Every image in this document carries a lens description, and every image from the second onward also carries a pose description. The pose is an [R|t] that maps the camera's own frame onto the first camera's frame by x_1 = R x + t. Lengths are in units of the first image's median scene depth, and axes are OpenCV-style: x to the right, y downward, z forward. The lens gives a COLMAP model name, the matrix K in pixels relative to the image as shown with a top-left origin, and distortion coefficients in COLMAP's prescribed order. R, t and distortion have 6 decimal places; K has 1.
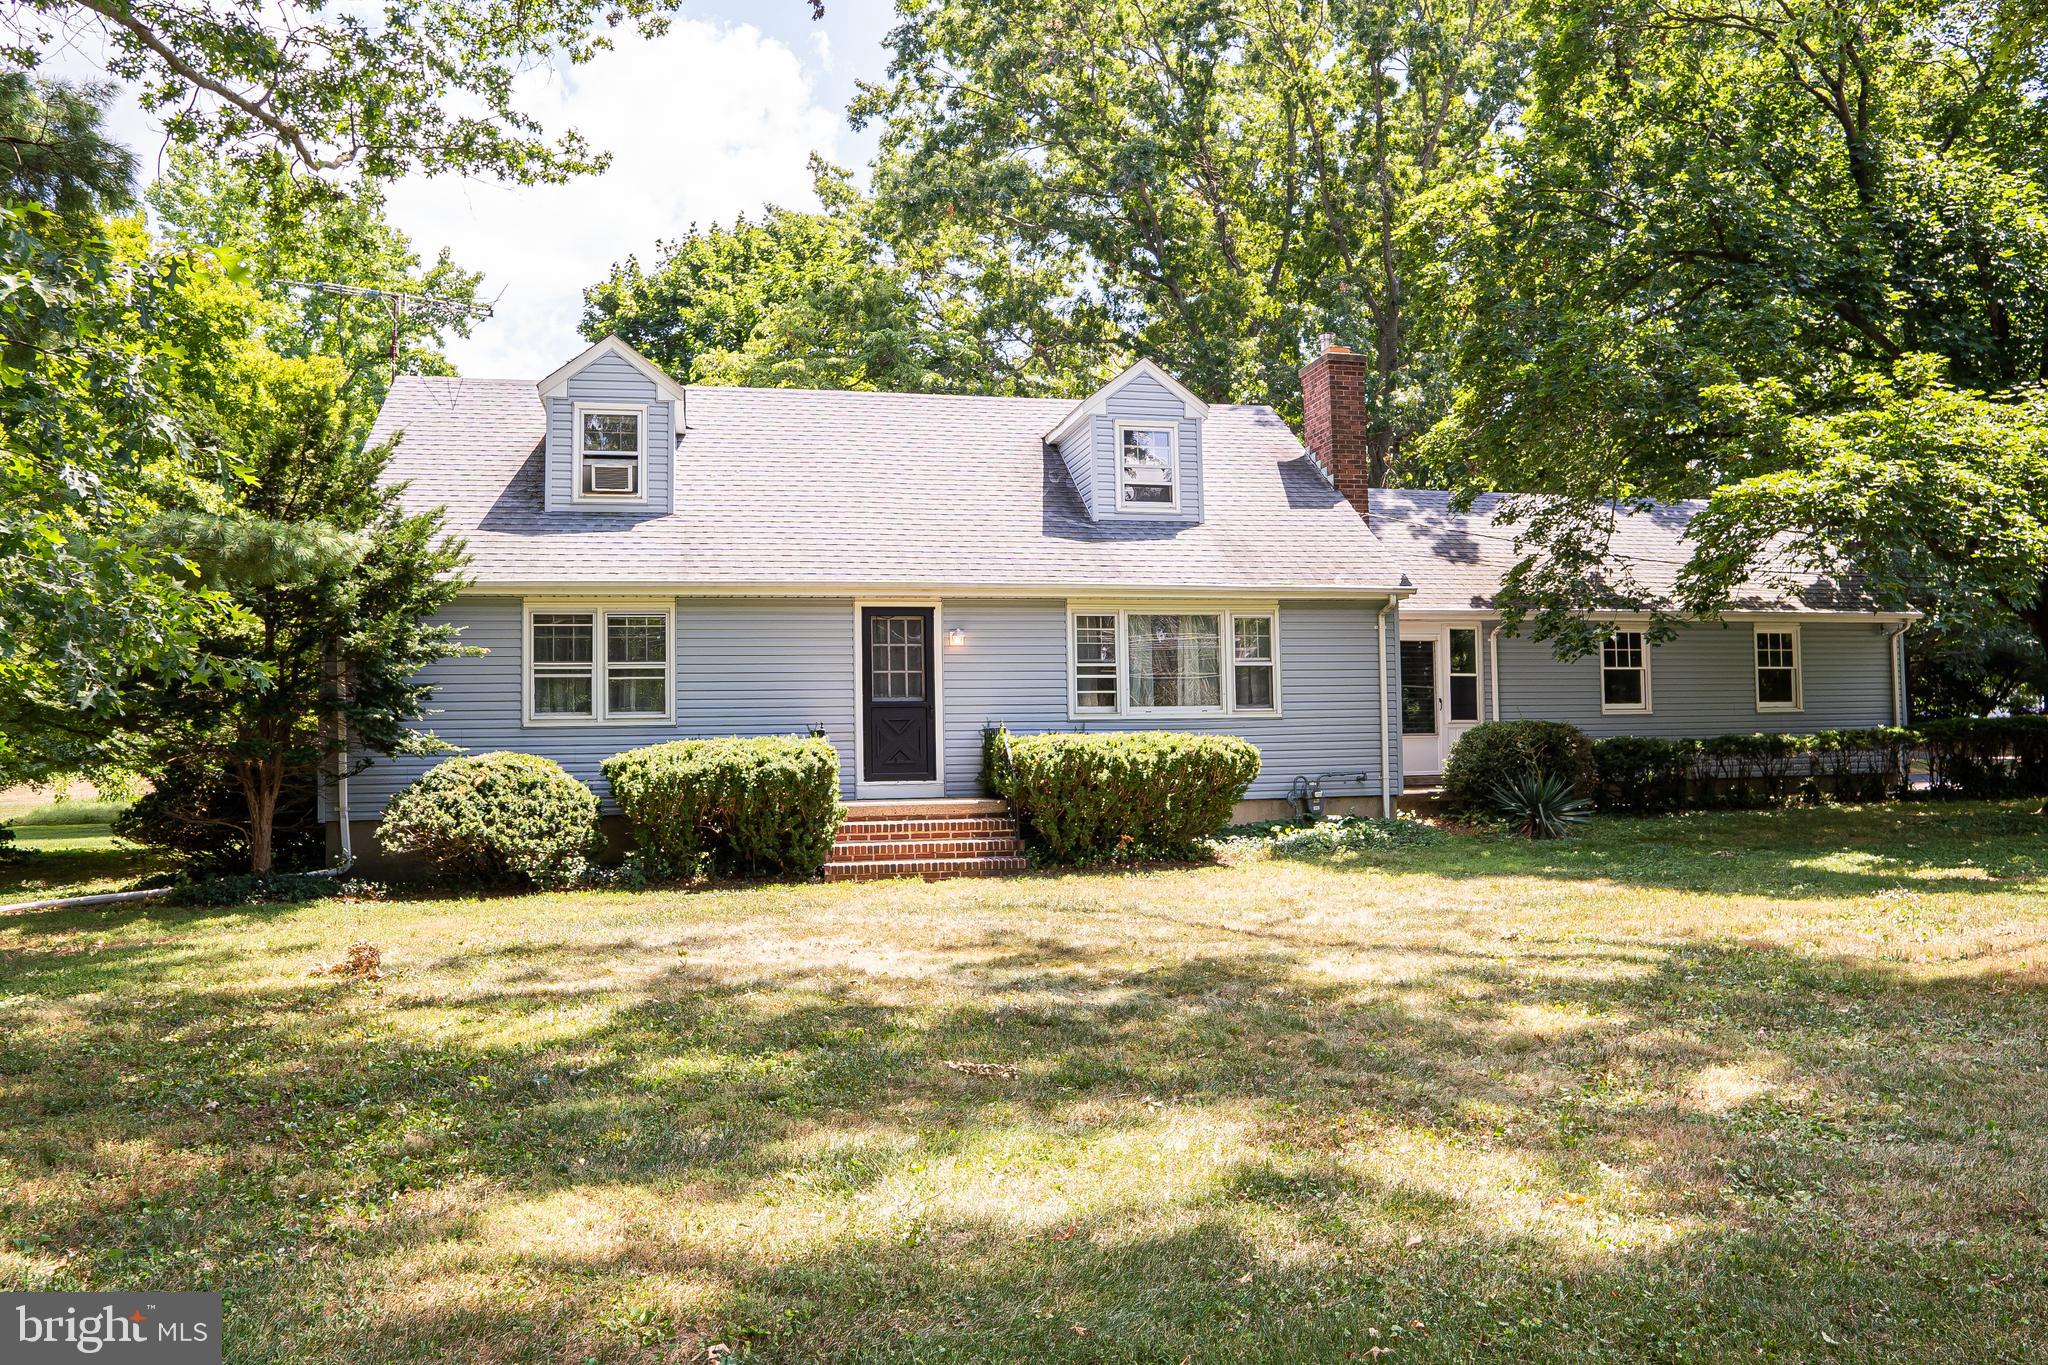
lens RADIAL K [[1533.9, 0, 1024.0], [0, 1533.9, 682.5], [0, 0, 1]] dist [-0.077043, 0.000546]
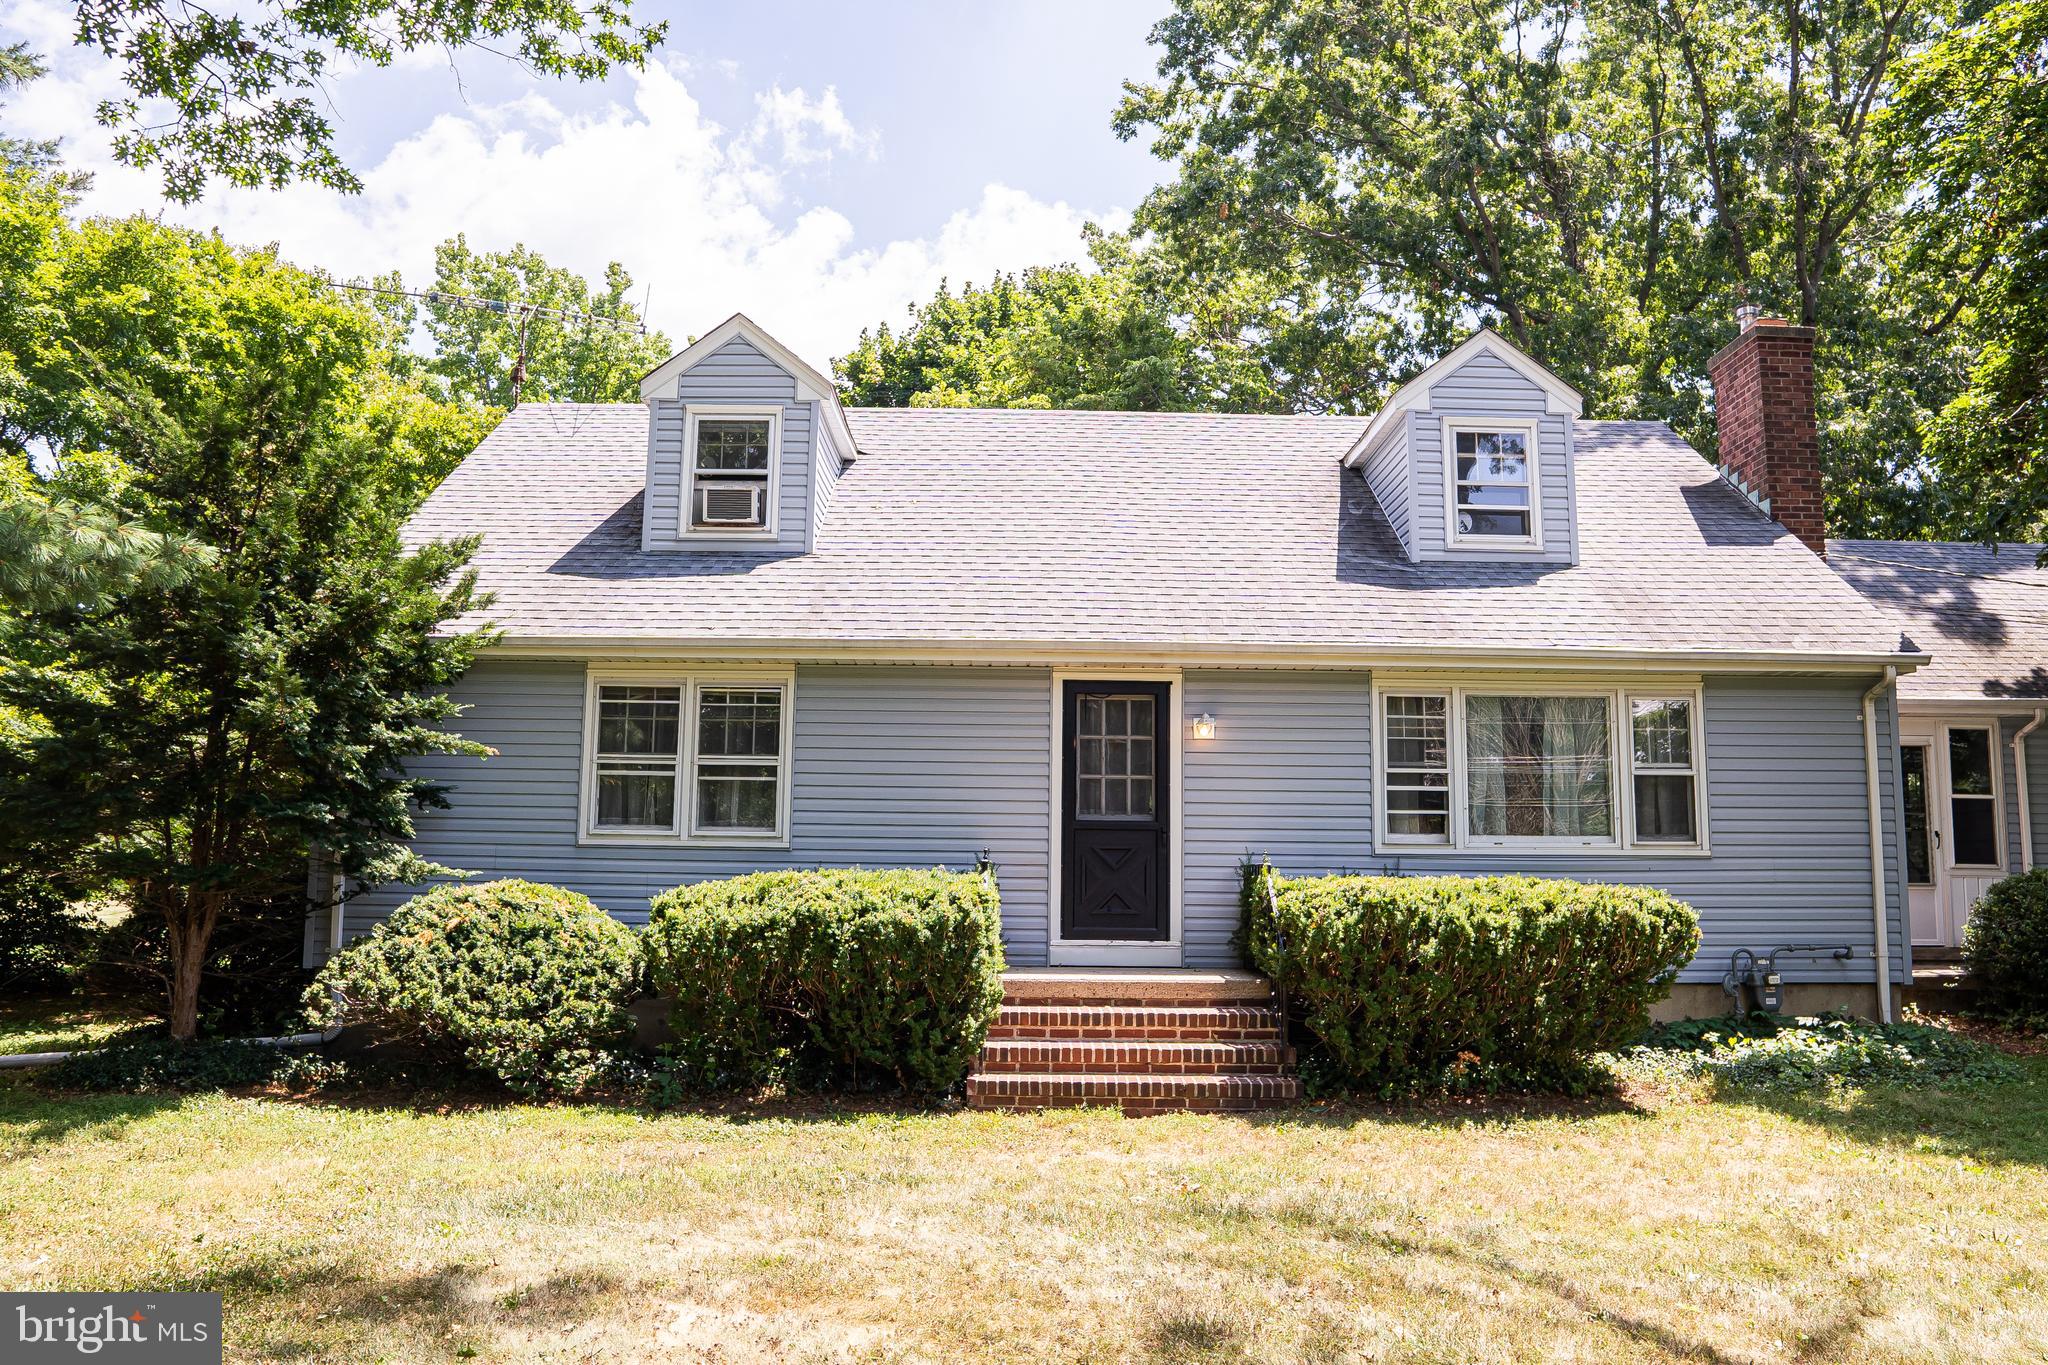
lens RADIAL K [[1533.9, 0, 1024.0], [0, 1533.9, 682.5], [0, 0, 1]] dist [-0.077043, 0.000546]
pose [[0.978722, 0.001878, -0.205183, 0.017149], [-0.019093, 0.996453, -0.081956, 0.008004], [0.204301, 0.084129, 0.975286, 0.339867]]
